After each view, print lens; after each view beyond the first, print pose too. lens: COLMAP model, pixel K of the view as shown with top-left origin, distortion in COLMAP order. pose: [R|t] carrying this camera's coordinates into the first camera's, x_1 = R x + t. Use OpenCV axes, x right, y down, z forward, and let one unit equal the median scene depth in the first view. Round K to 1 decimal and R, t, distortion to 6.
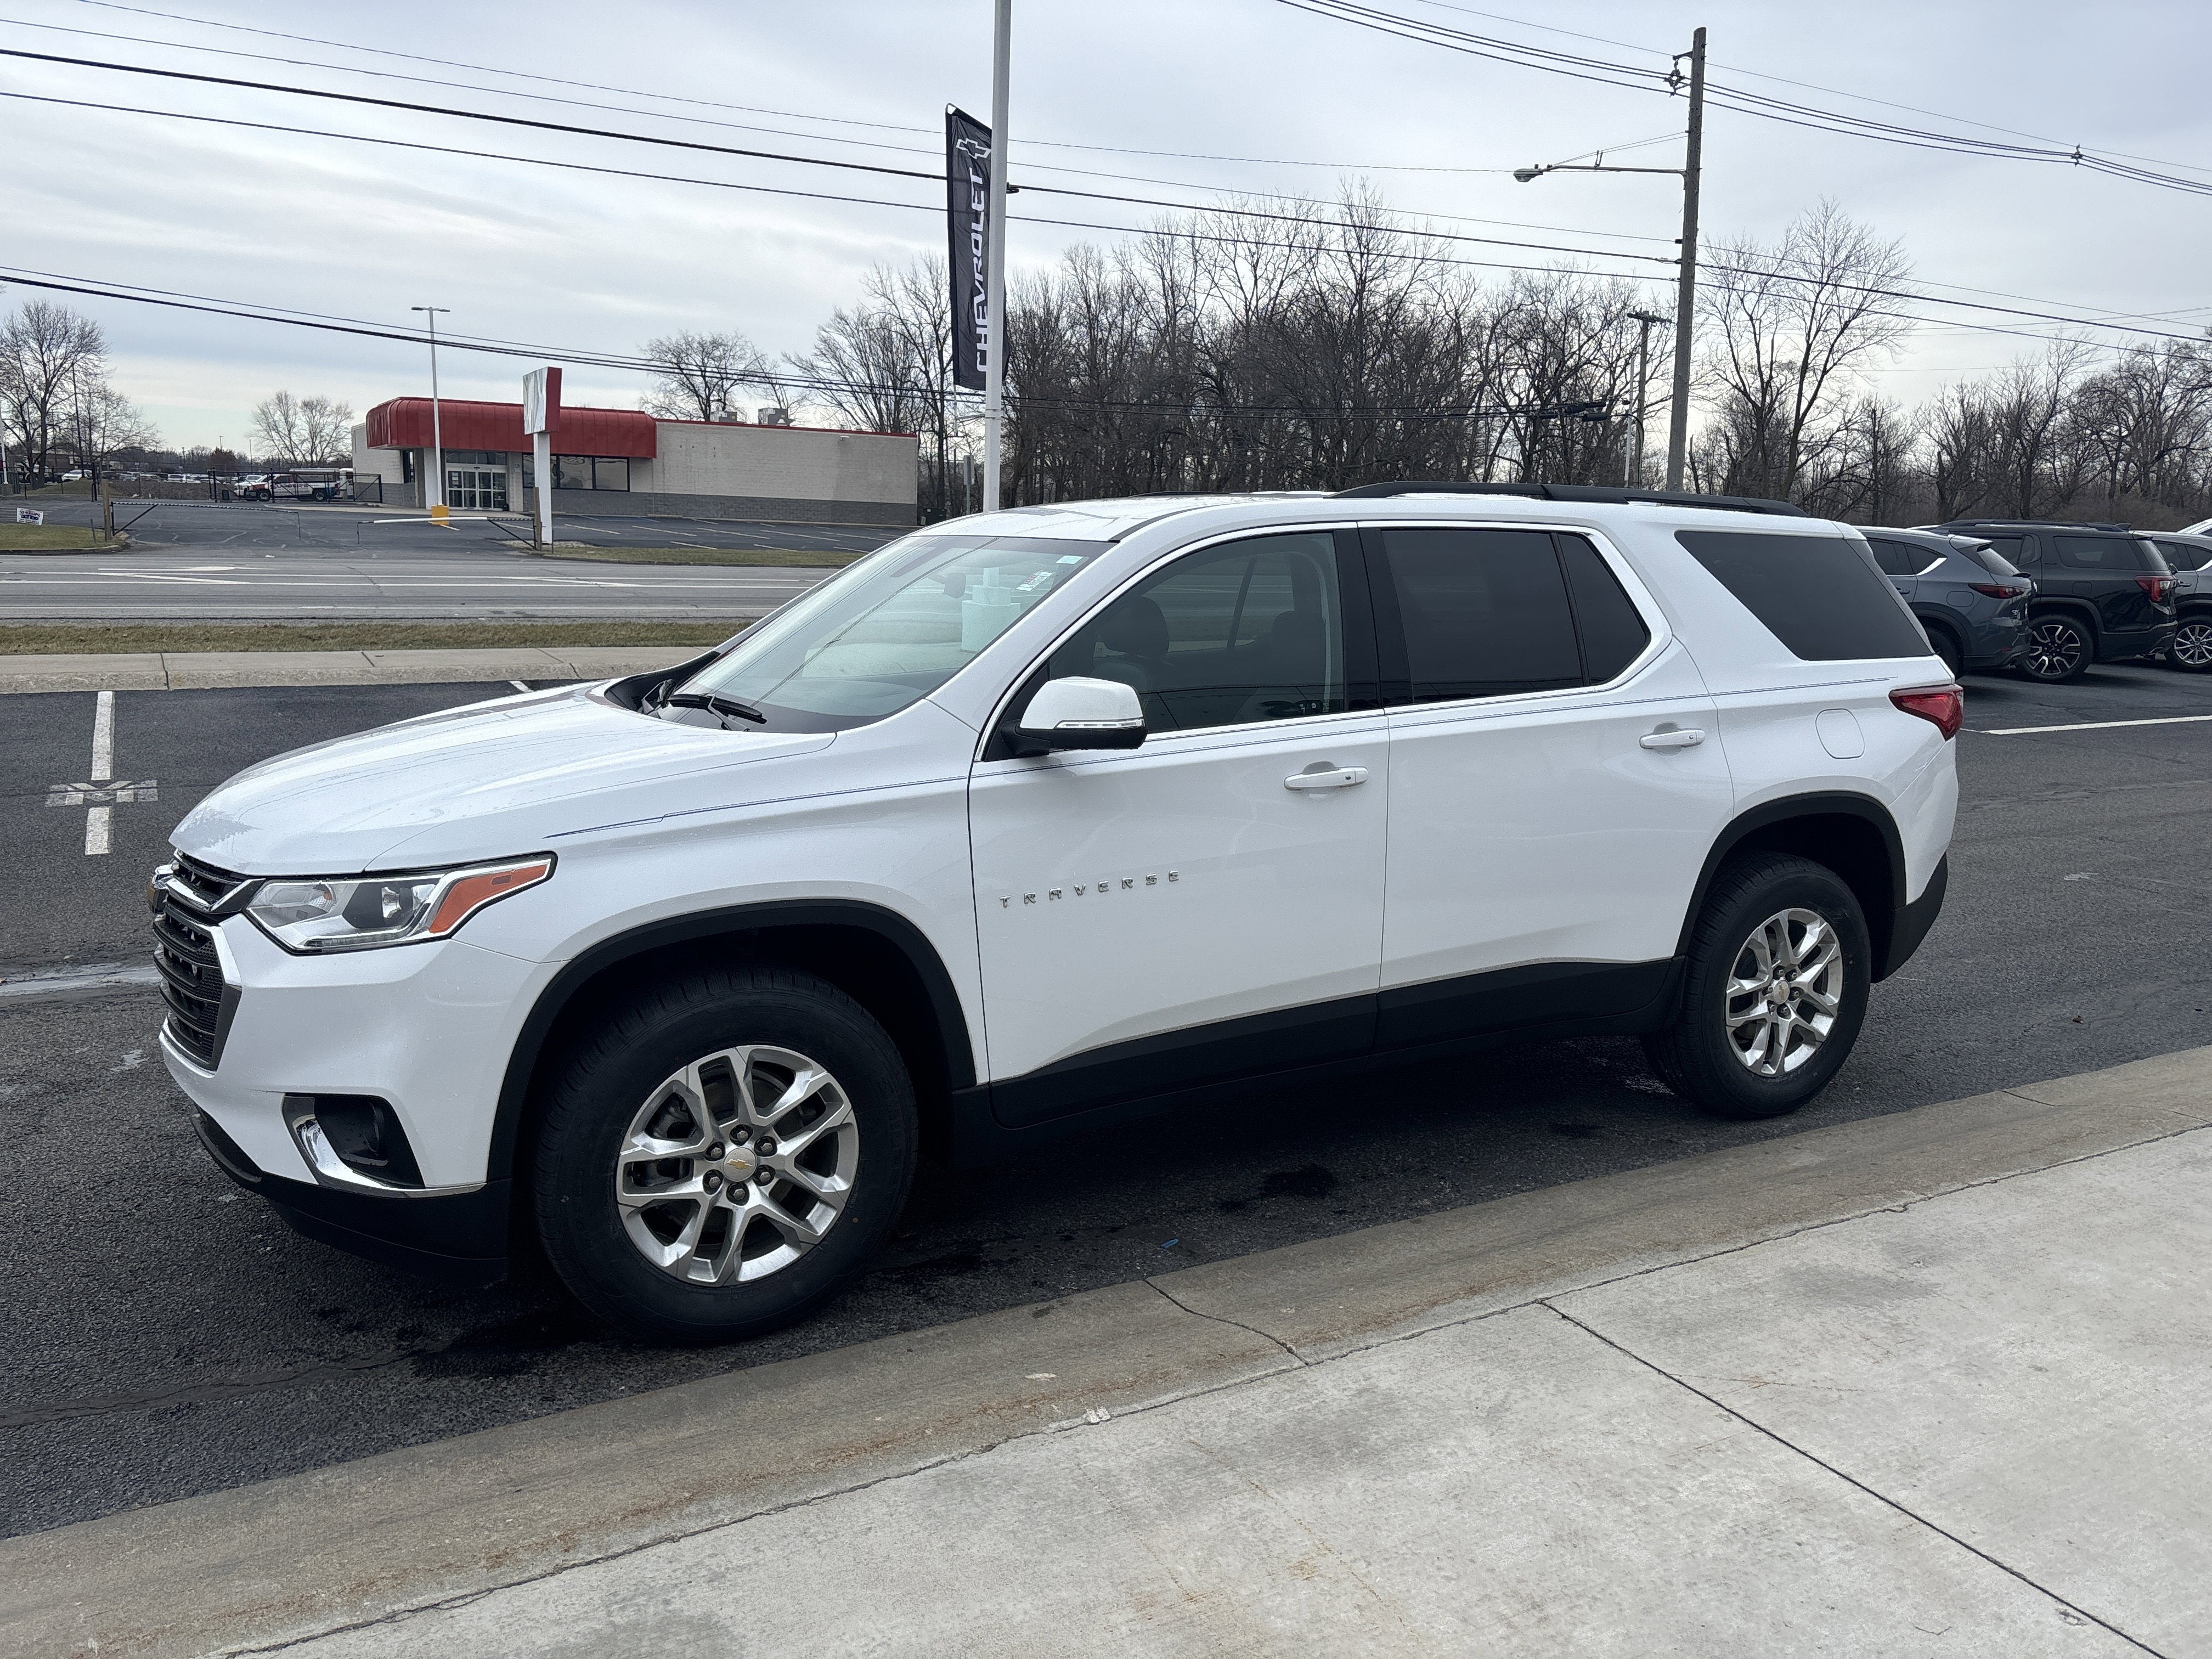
lens RADIAL K [[1668.5, 0, 1093.1], [0, 1668.5, 833.2], [0, 0, 1]] dist [0.042633, -0.039965]
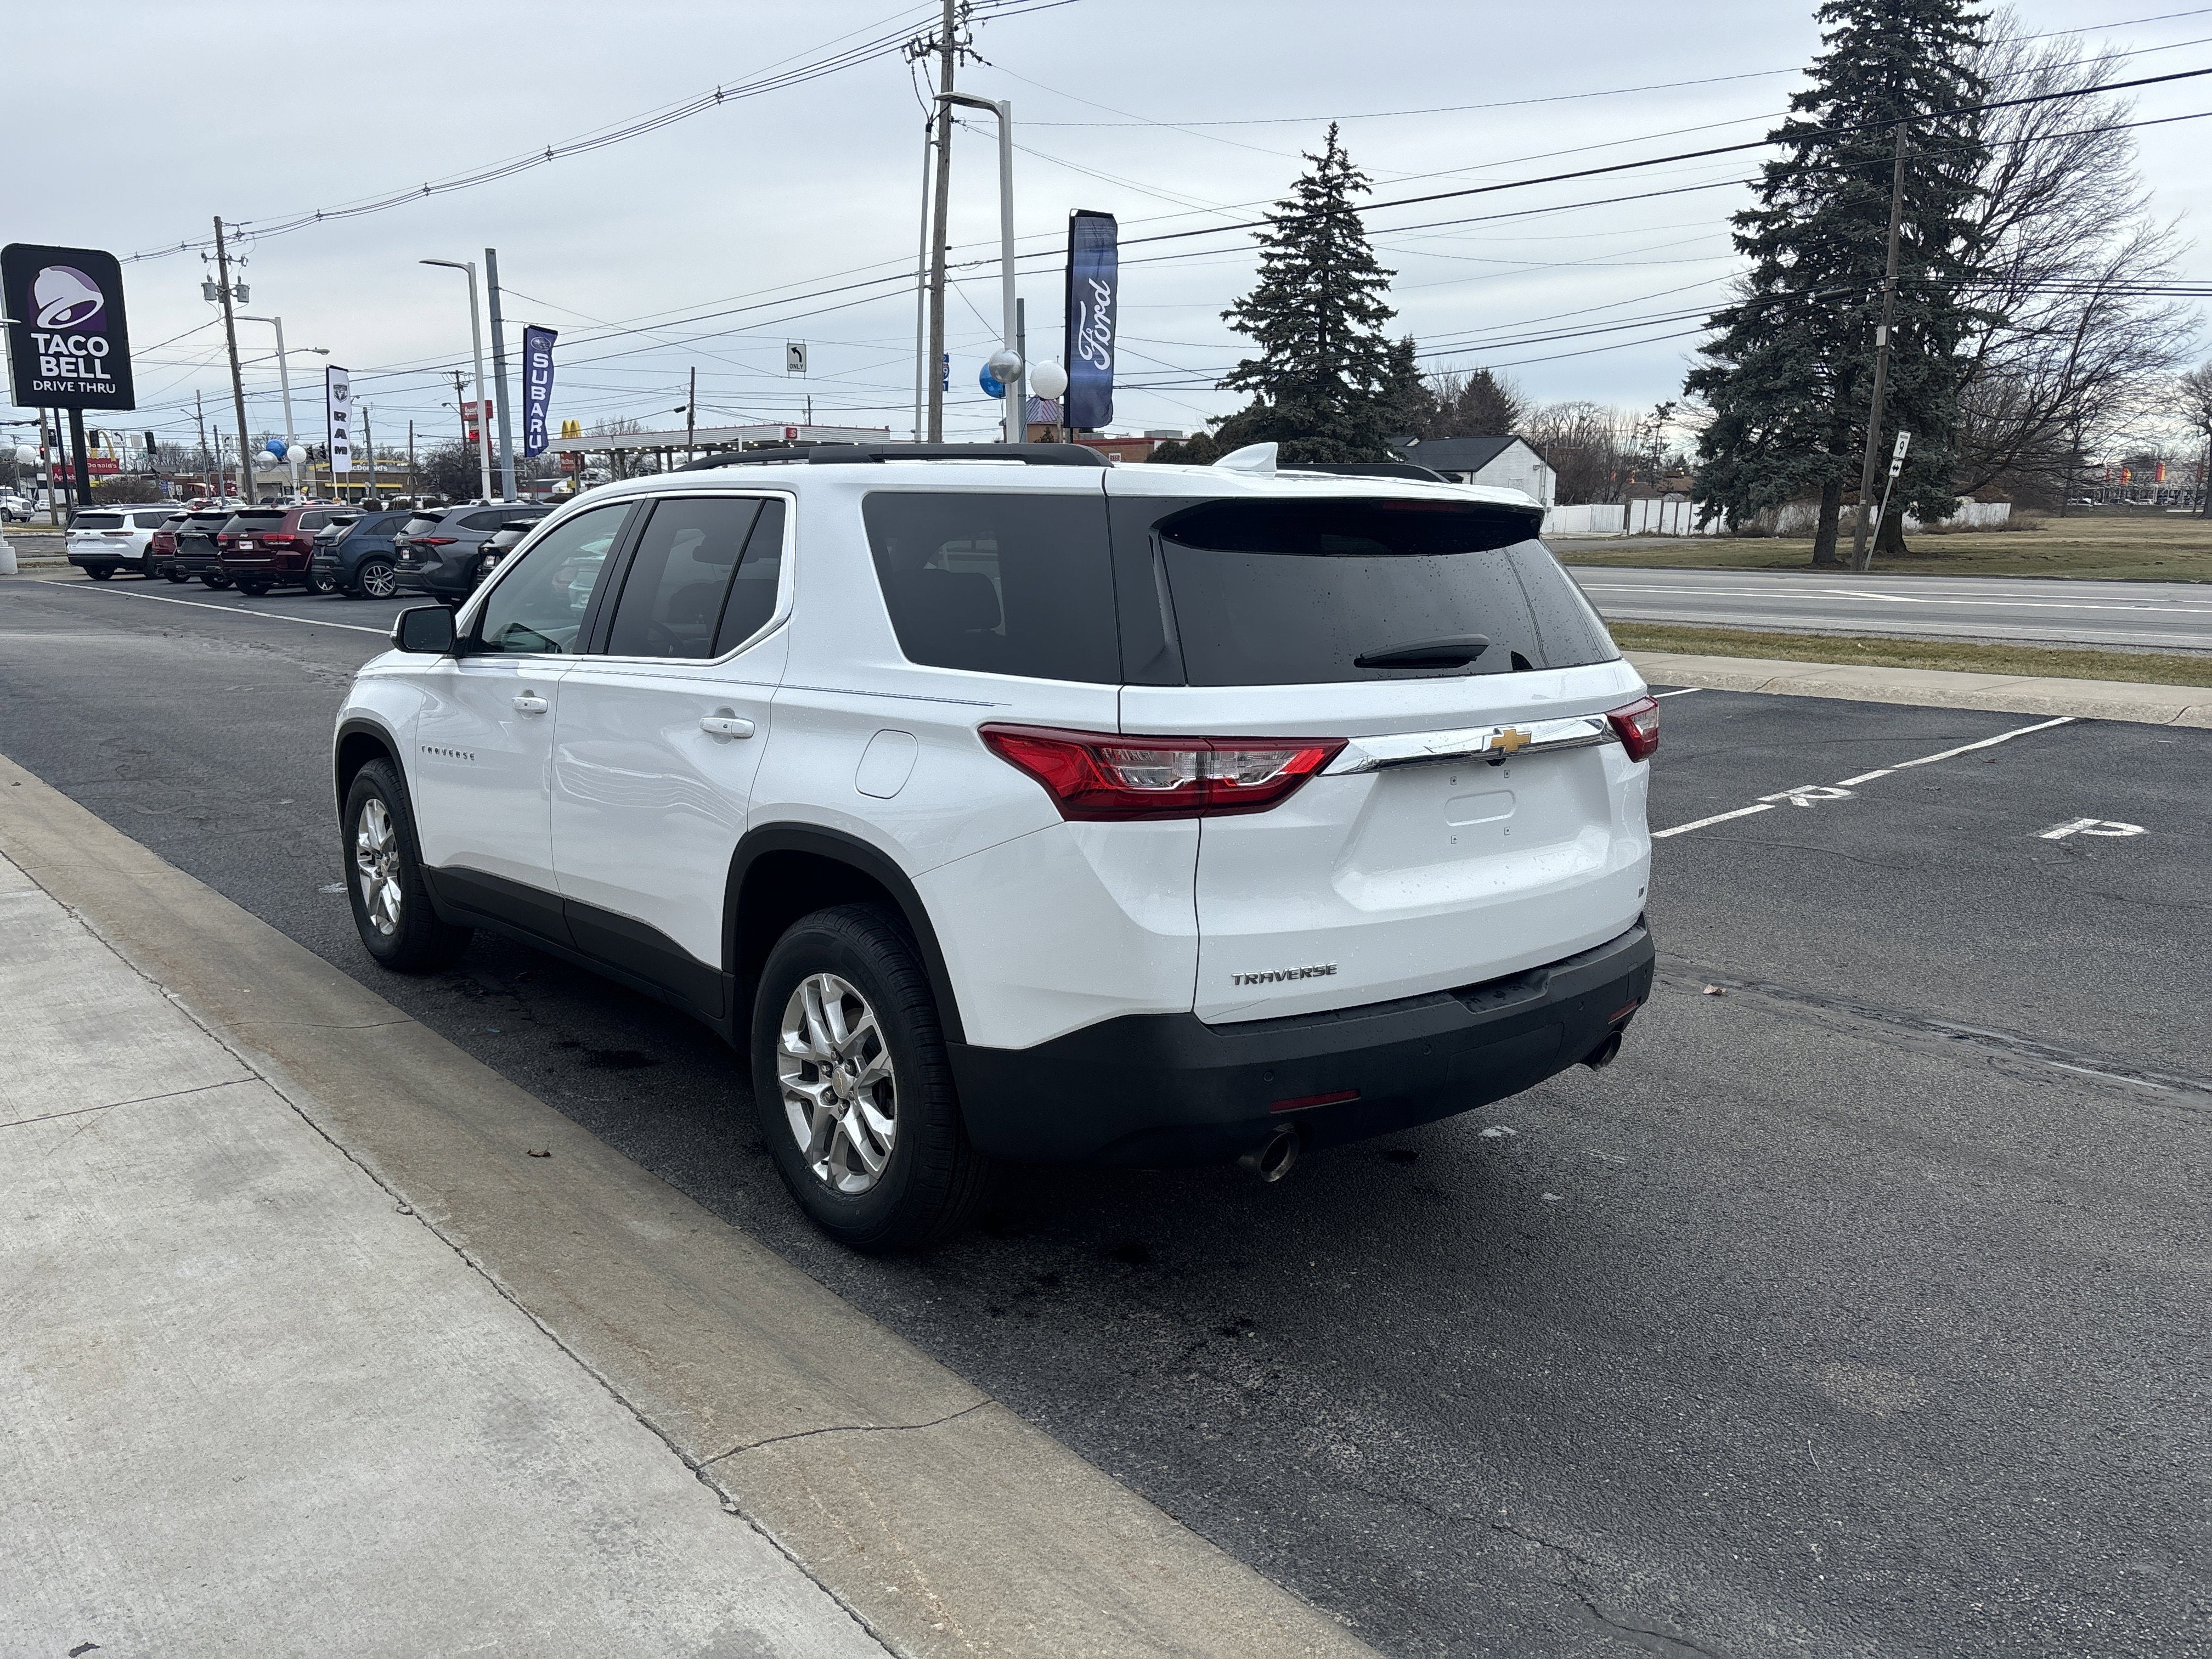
lens RADIAL K [[1668.5, 0, 1088.6], [0, 1668.5, 844.4], [0, 0, 1]] dist [0.042633, -0.039965]
pose [[0.198453, 0.162729, -0.966507, 1.410501], [-0.178955, 0.975560, 0.127508, -0.160264], [0.963634, 0.147657, 0.222724, 1.118585]]
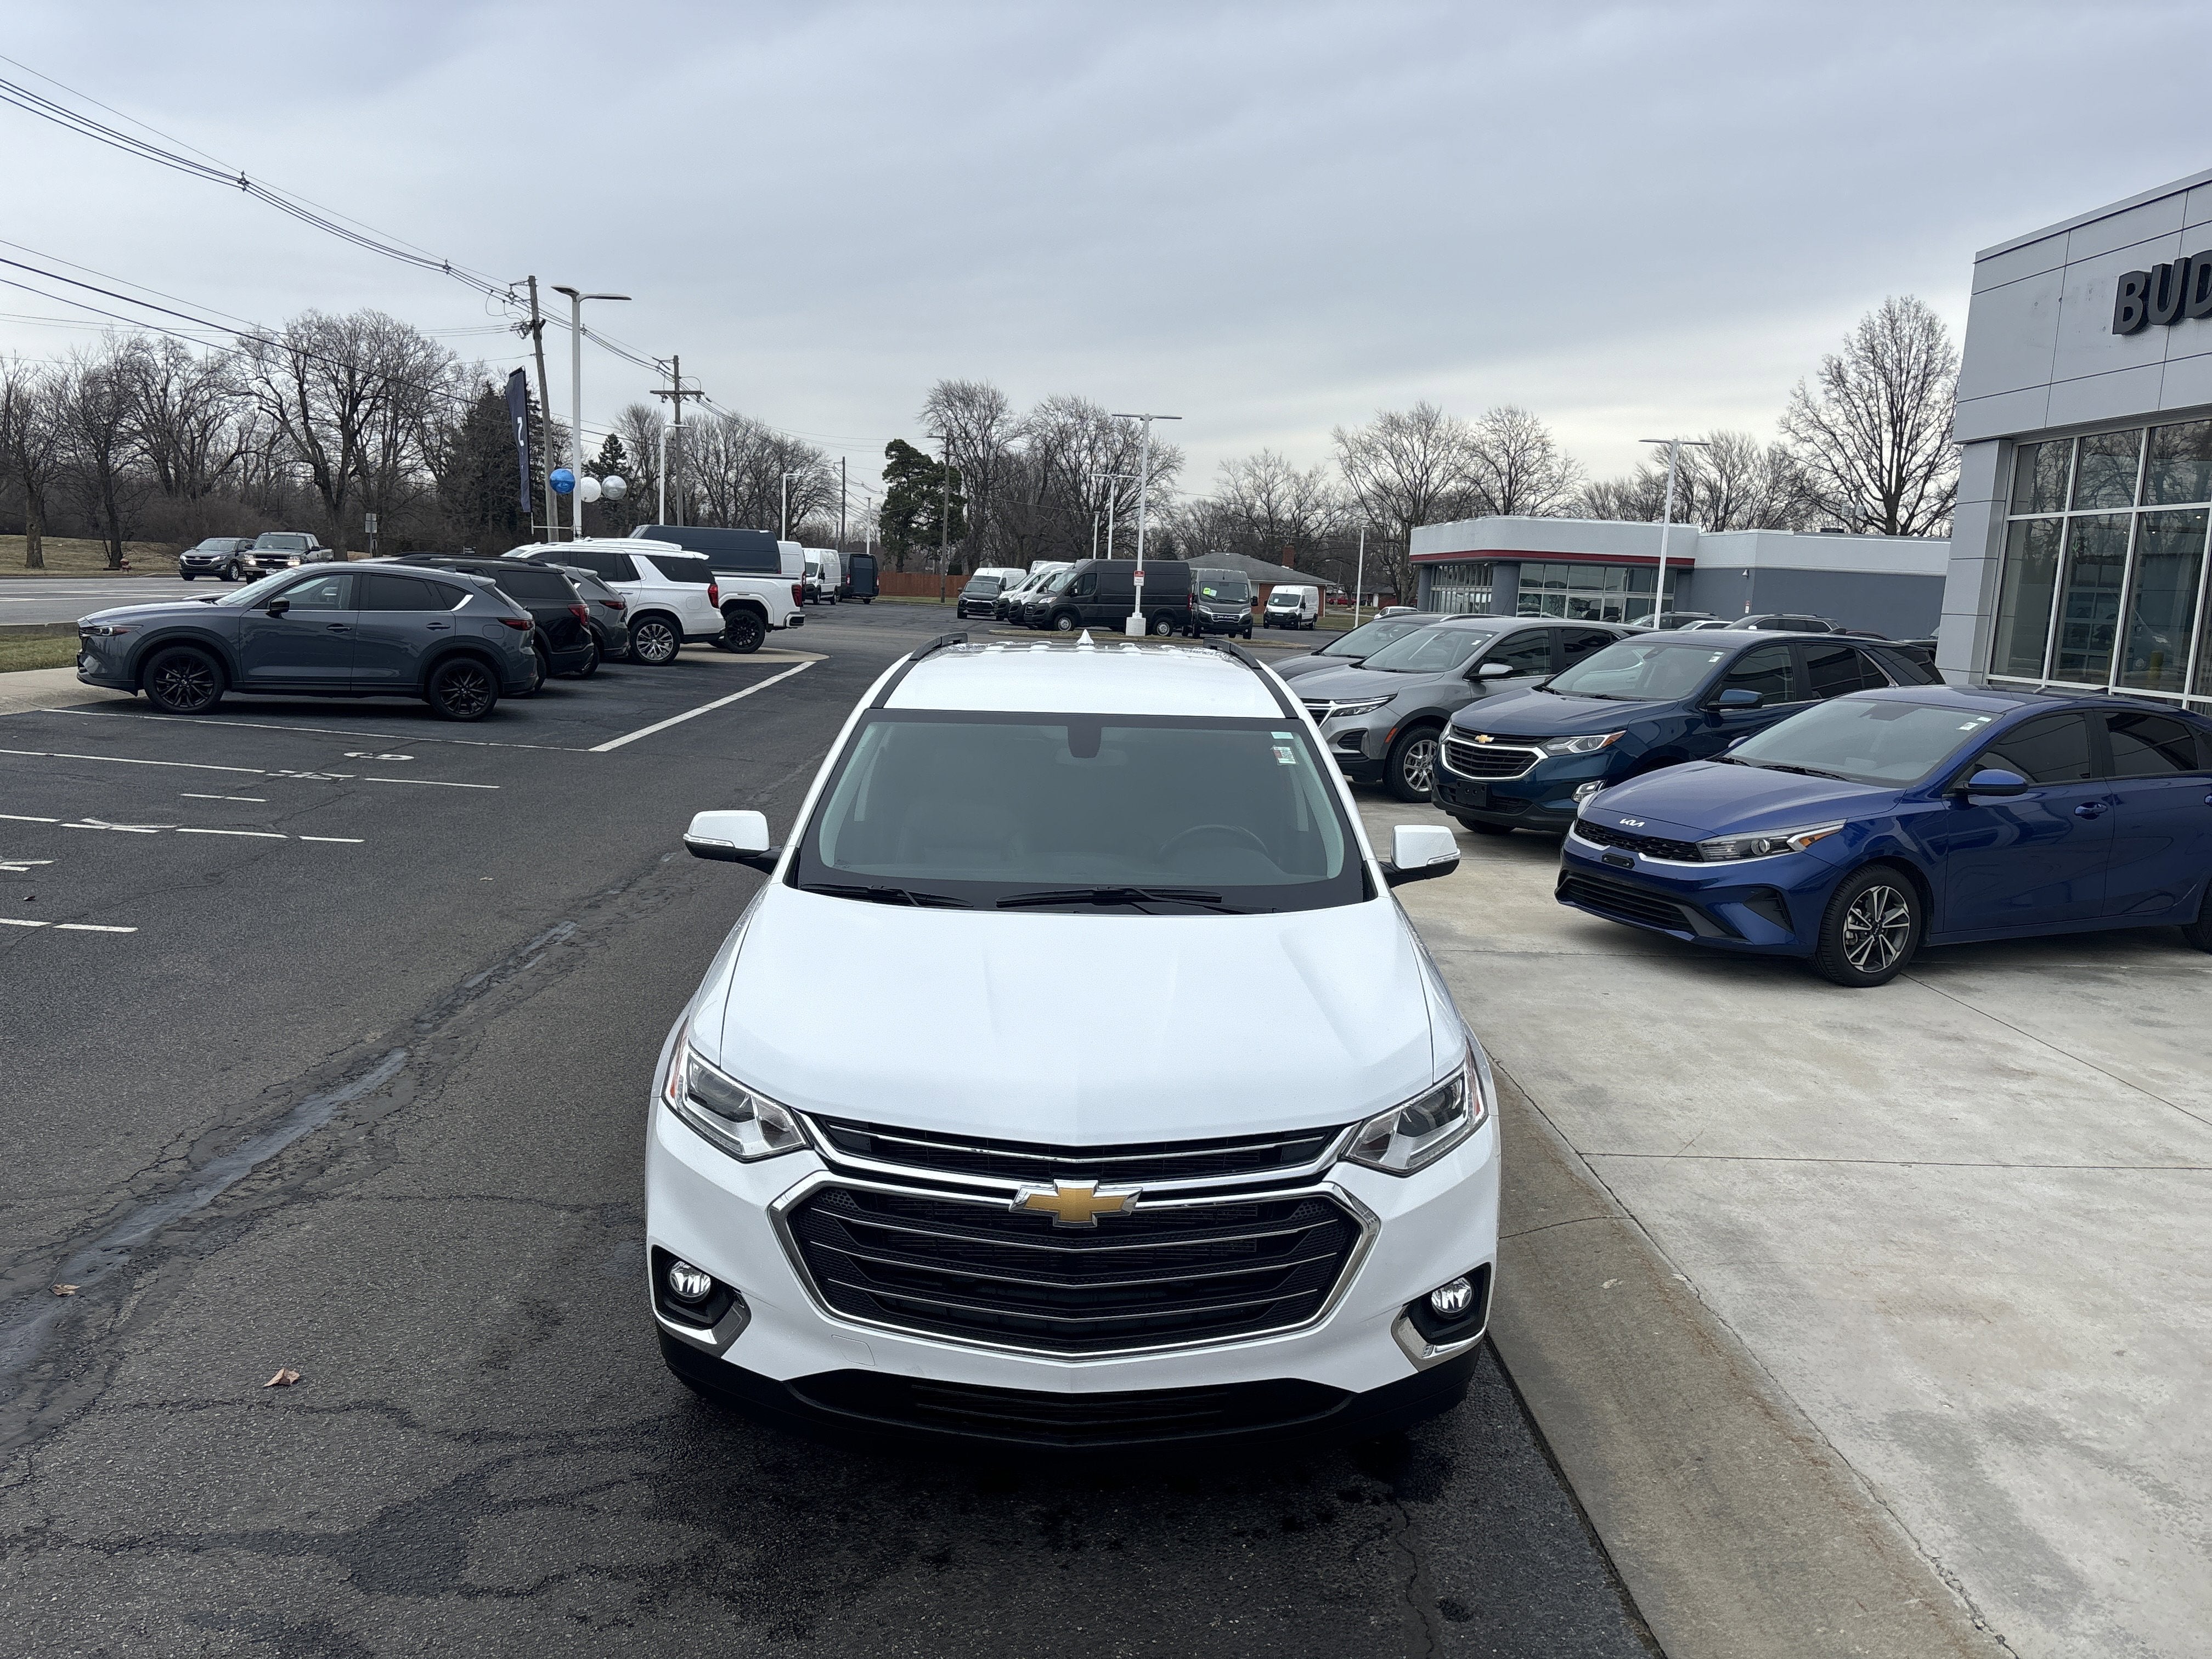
lens RADIAL K [[1668.5, 0, 1100.1], [0, 1668.5, 851.9], [0, 0, 1]] dist [0.042633, -0.039965]
pose [[0.473073, -0.153179, 0.867605, -1.183597], [0.135445, 0.985707, 0.100177, -0.219084], [-0.870550, 0.070121, 0.487059, 0.492241]]
